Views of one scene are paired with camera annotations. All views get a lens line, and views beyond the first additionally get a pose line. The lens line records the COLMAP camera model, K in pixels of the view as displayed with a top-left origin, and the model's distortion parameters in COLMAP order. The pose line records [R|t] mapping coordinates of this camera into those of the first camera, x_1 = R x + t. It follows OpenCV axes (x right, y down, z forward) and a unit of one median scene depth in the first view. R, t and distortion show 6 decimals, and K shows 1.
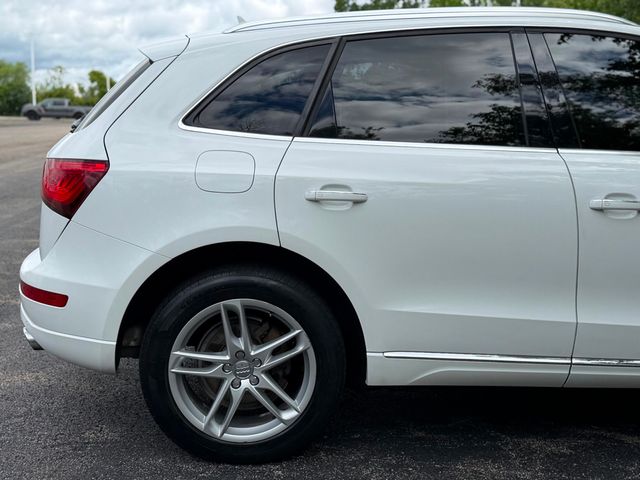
lens RADIAL K [[899.8, 0, 301.0], [0, 899.8, 242.0], [0, 0, 1]] dist [0.076126, 0.000000]
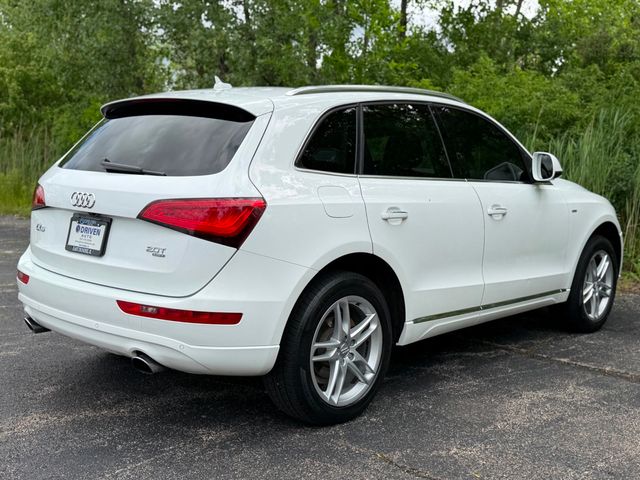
lens RADIAL K [[746.3, 0, 324.0], [0, 746.3, 237.3], [0, 0, 1]] dist [-0.023429, 0.000000]
pose [[0.712075, -0.078512, 0.697699, -0.849746], [0.095216, 0.995346, 0.014828, -0.043366], [-0.695617, 0.055873, 0.716237, 0.224992]]
